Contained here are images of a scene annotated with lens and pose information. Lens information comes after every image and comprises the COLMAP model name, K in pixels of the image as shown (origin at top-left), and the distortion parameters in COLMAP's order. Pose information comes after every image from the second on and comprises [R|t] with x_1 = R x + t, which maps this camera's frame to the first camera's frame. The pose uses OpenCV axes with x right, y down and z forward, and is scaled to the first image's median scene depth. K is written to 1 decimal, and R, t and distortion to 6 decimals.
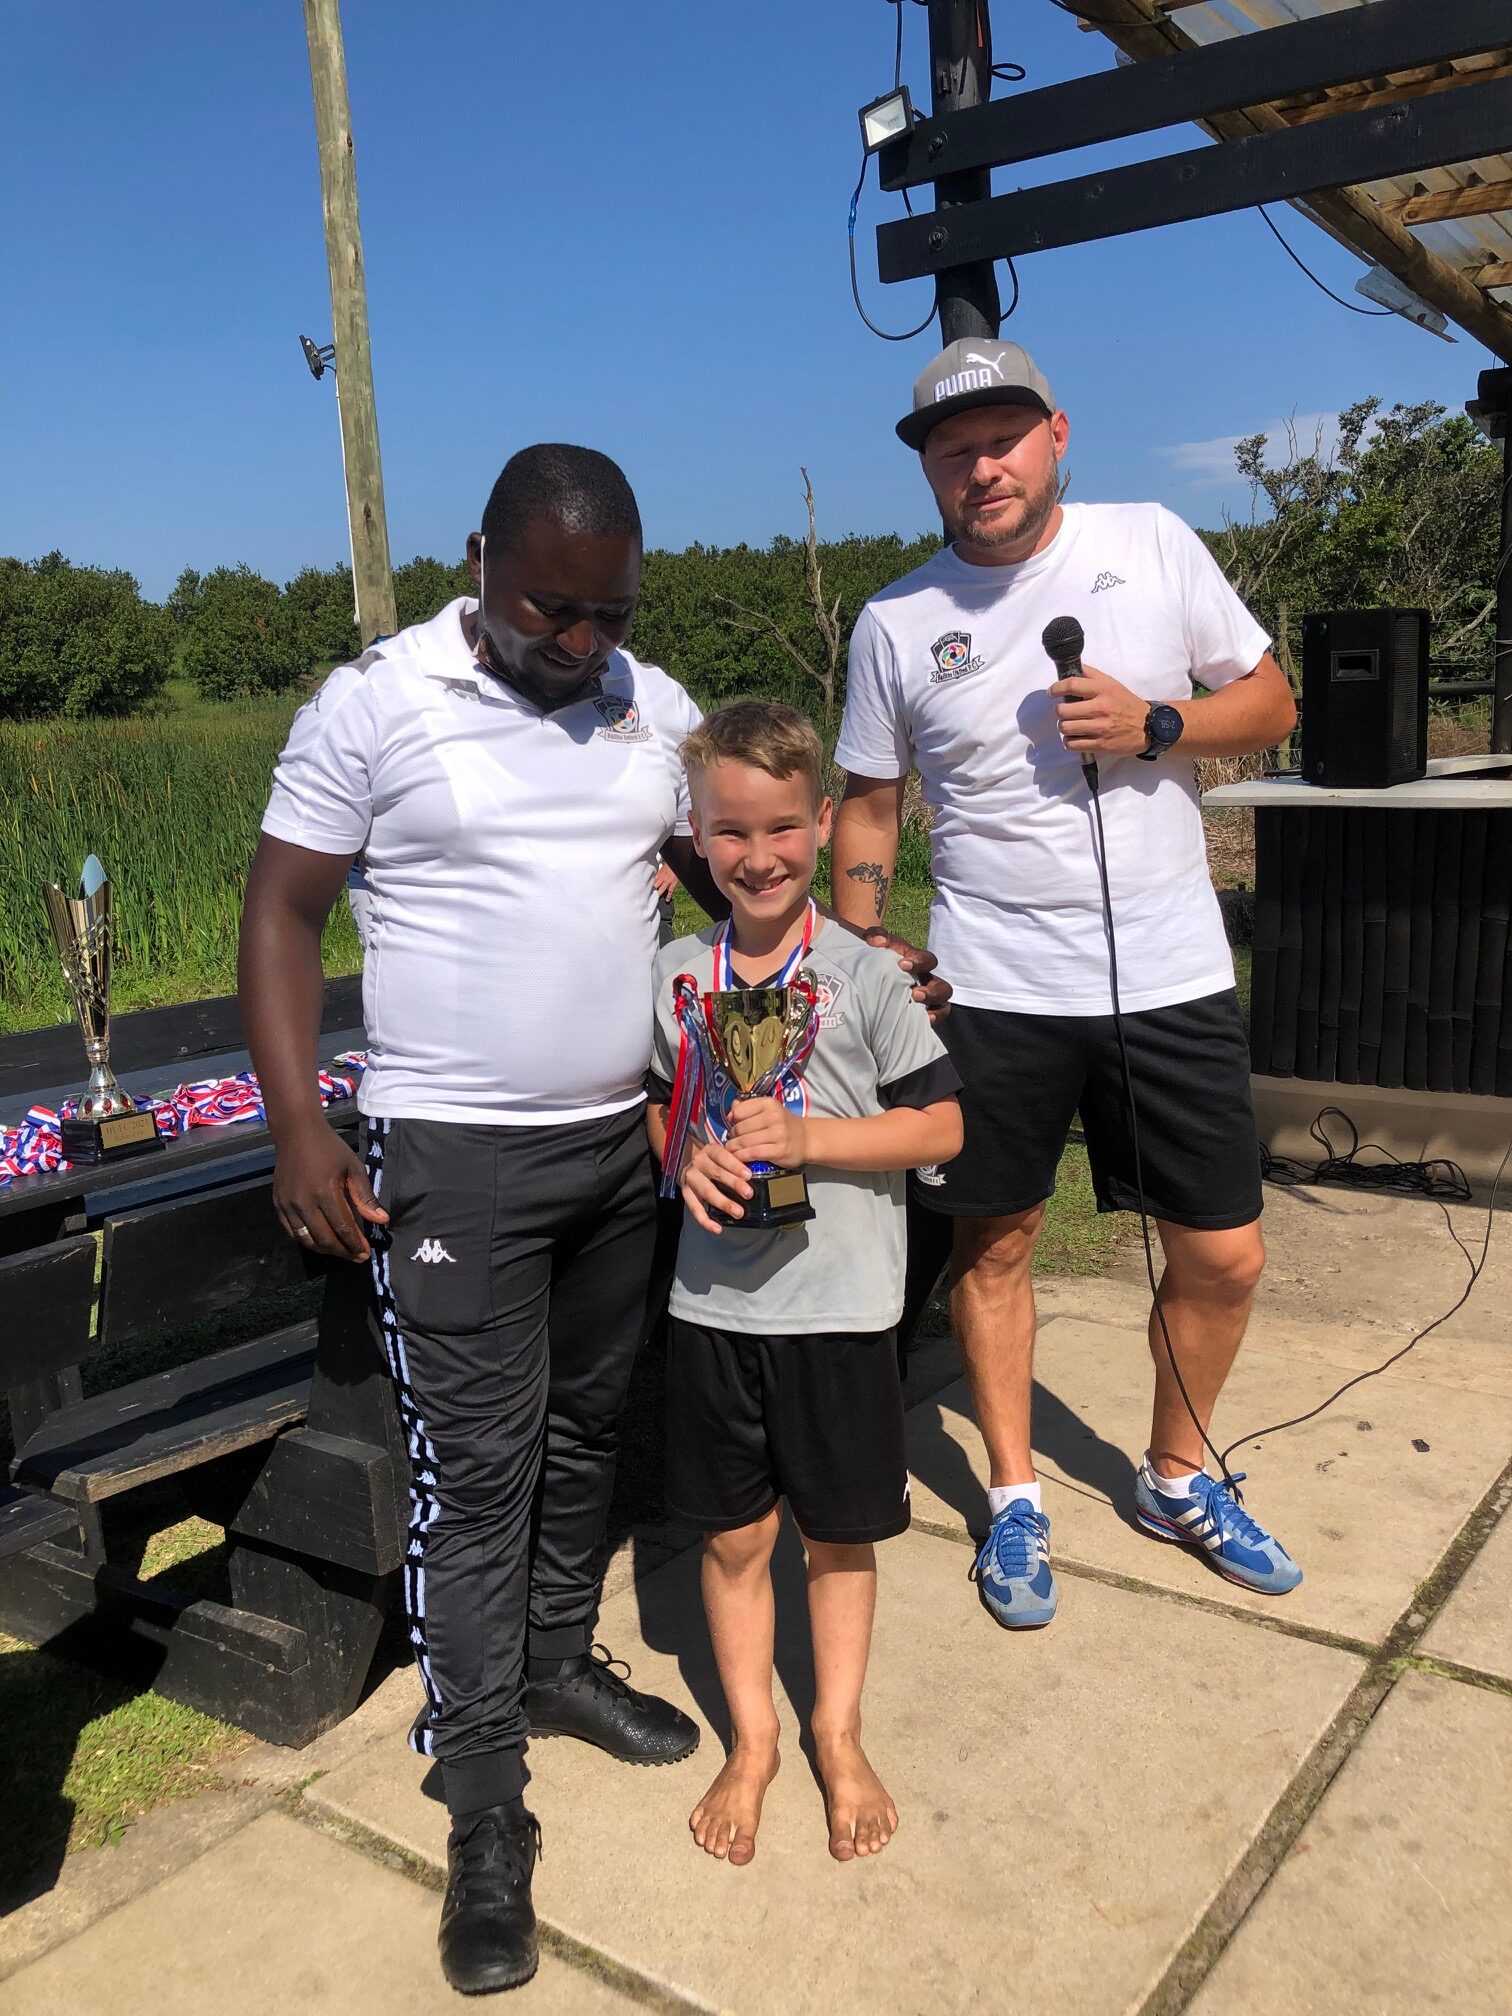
lens RADIAL K [[1654.6, 0, 766.1], [0, 1654.6, 982.1], [0, 0, 1]] dist [0.018638, -0.009094]
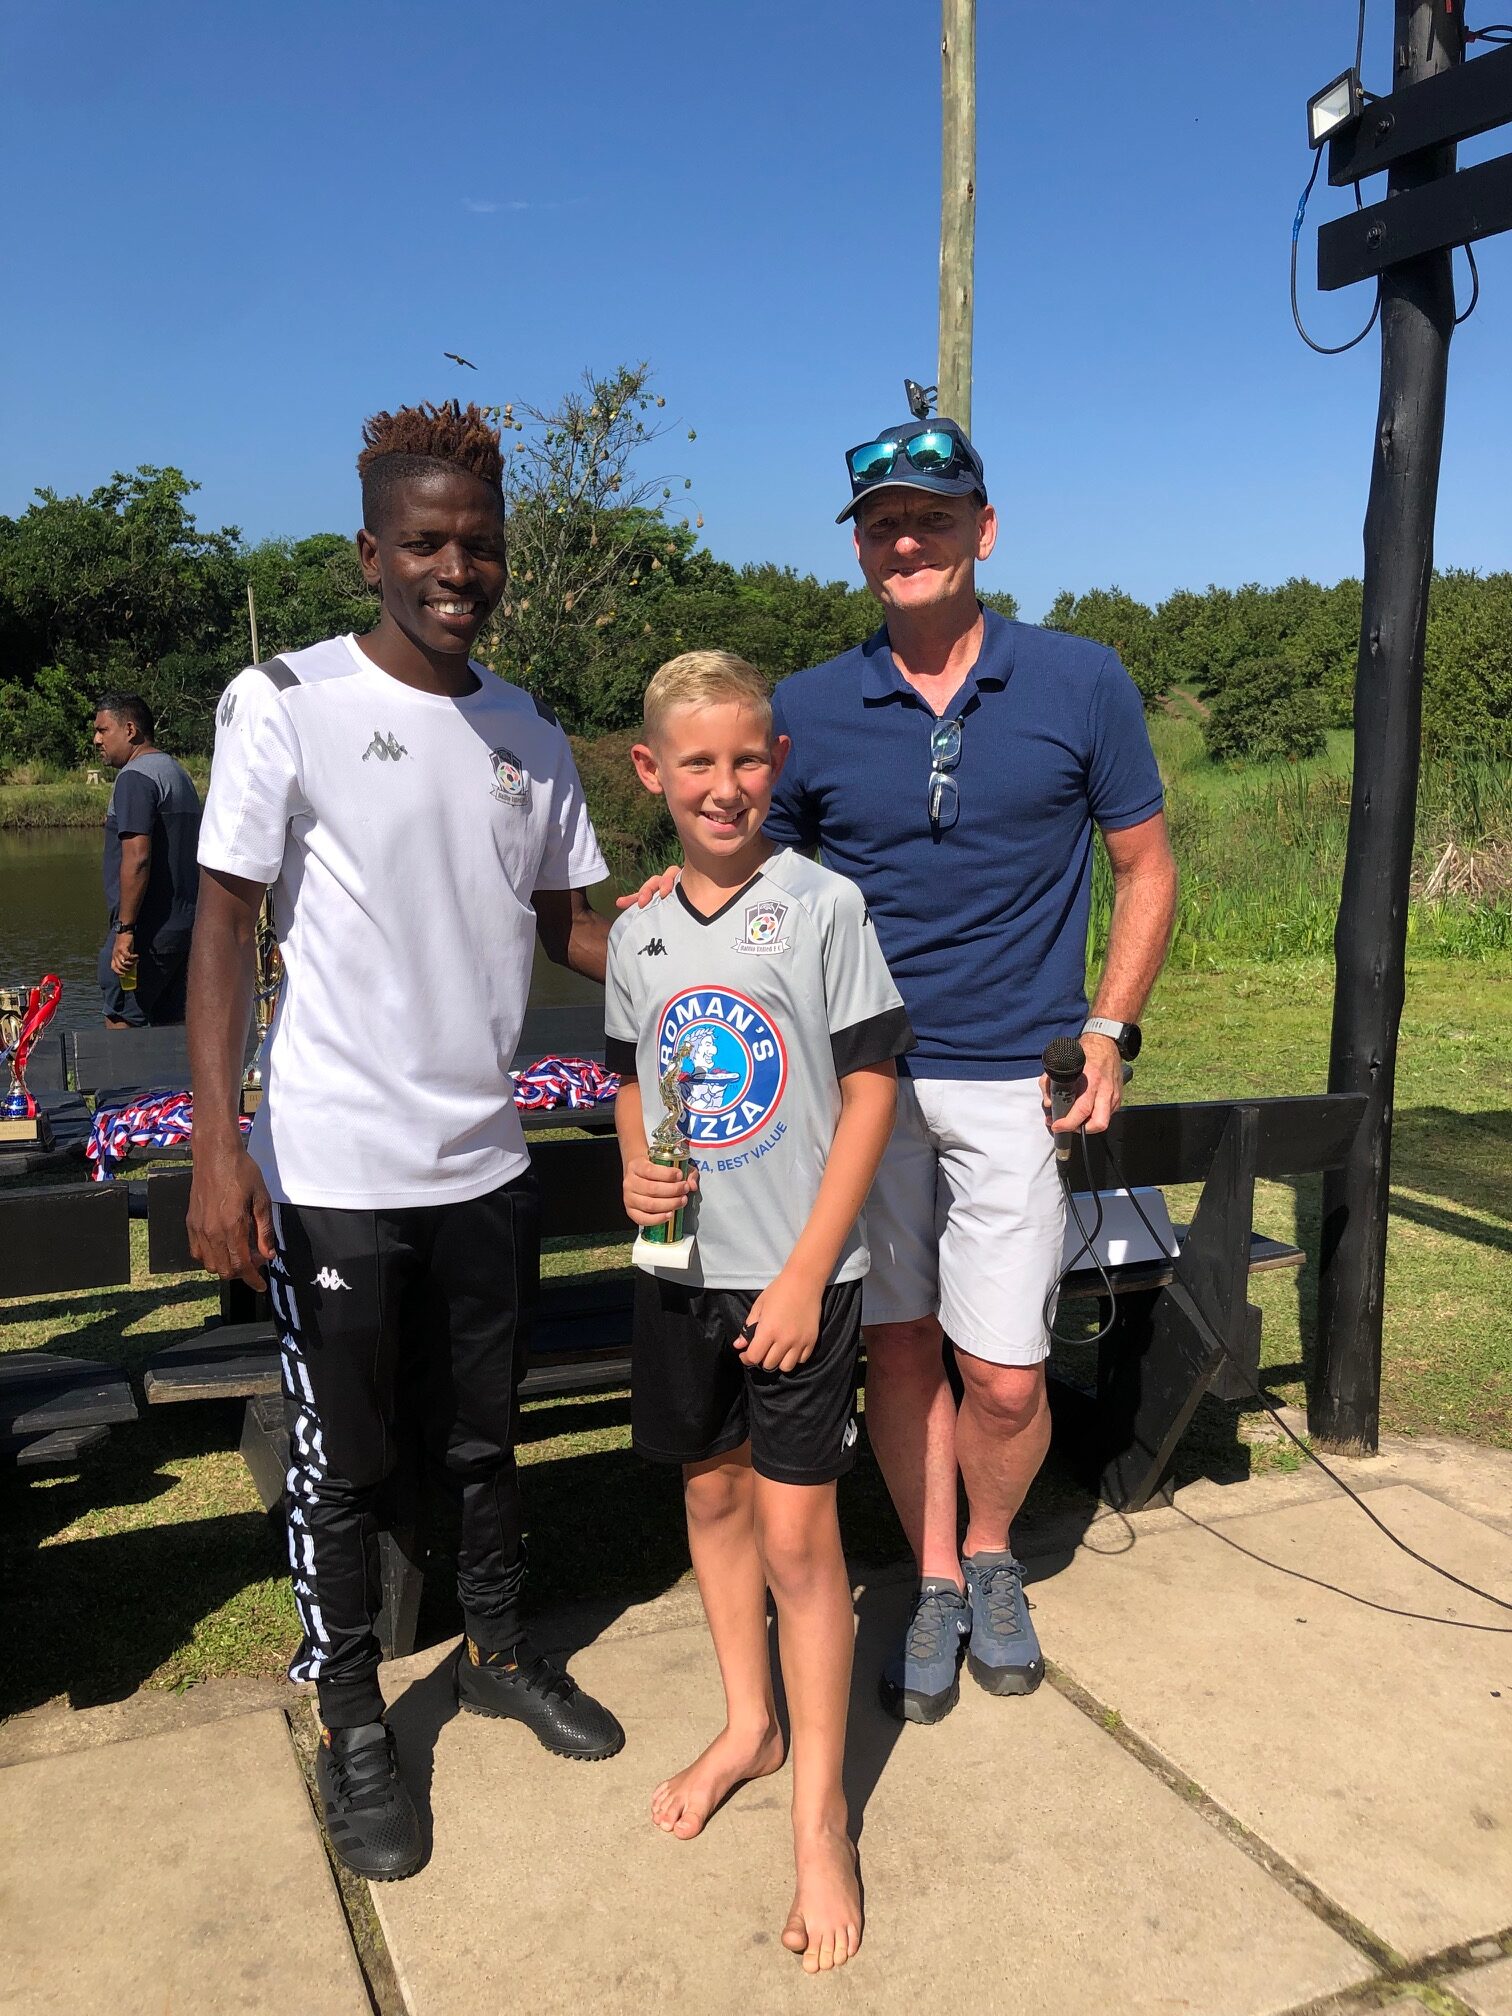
lens RADIAL K [[1654.6, 0, 744.8], [0, 1654.6, 1003.1], [0, 0, 1]] dist [0.018638, -0.009094]
pose [[0.868240, 0.116086, -0.482374, 0.366255], [-0.115747, 0.992808, 0.030587, -0.043409], [0.482455, 0.029277, 0.875431, 0.106316]]
